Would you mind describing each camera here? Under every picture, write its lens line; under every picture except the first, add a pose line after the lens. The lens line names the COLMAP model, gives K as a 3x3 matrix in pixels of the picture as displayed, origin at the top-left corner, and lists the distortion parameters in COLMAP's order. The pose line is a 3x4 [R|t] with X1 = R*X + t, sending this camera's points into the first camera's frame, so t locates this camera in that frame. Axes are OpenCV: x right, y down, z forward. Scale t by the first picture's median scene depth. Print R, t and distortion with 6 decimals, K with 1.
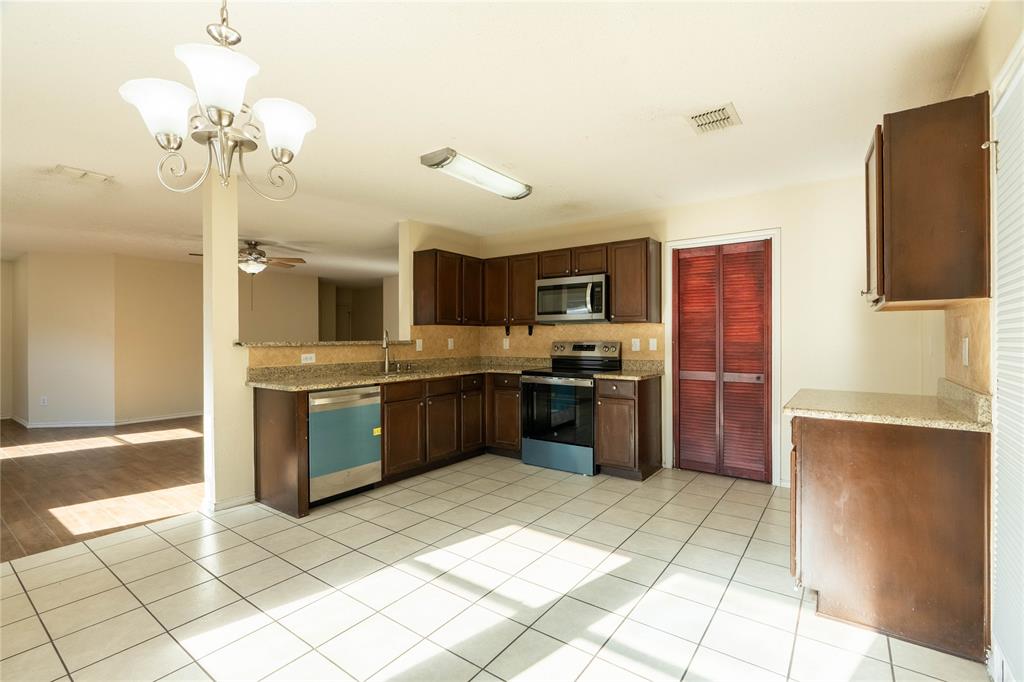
lens RADIAL K [[458.1, 0, 511.0], [0, 458.1, 340.0], [0, 0, 1]] dist [-0.011275, 0.003062]
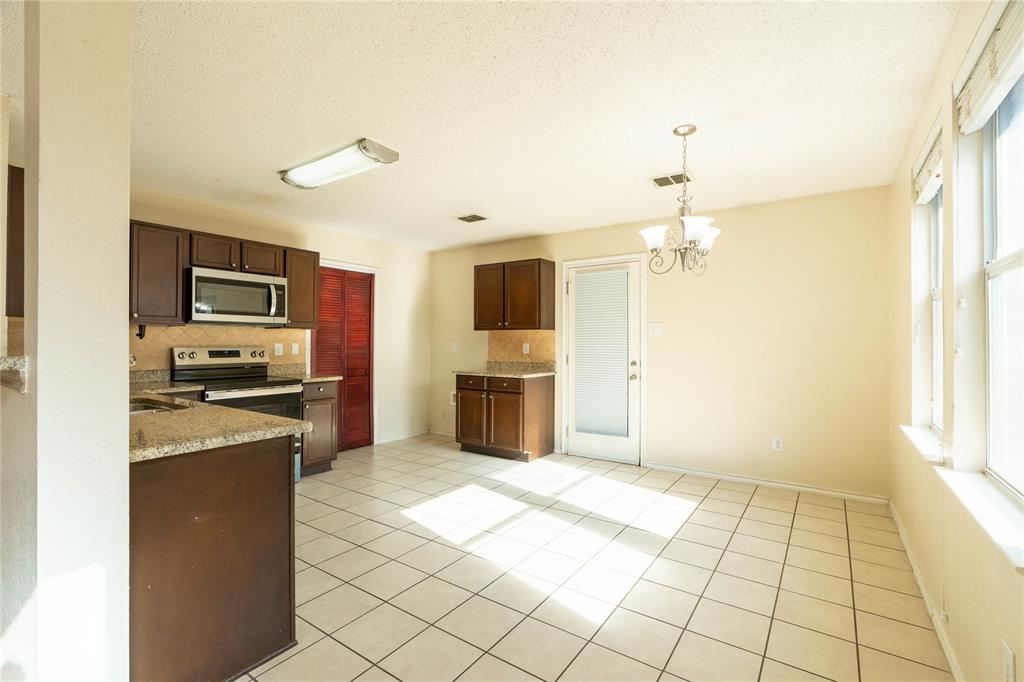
lens RADIAL K [[458.1, 0, 509.4], [0, 458.1, 337.3], [0, 0, 1]] dist [-0.011275, 0.003062]
pose [[-0.016913, 0.013482, 0.999766, -0.829292], [0.001448, 0.999908, -0.013460, -0.002329], [-0.999856, 0.001220, -0.016931, 0.563058]]
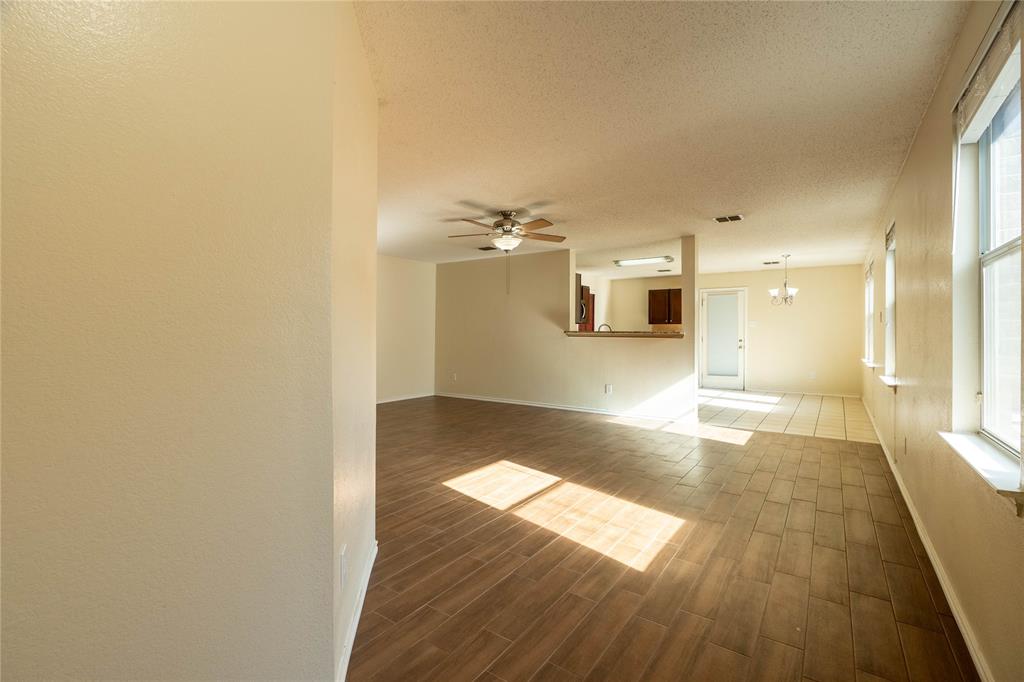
lens RADIAL K [[458.1, 0, 511.9], [0, 458.1, 325.0], [0, 0, 1]] dist [-0.011275, 0.003062]
pose [[0.004870, 0.001938, 0.999986, -2.044161], [0.013512, 0.999907, -0.002004, -0.043660], [-0.999897, 0.013522, 0.004844, 1.397450]]
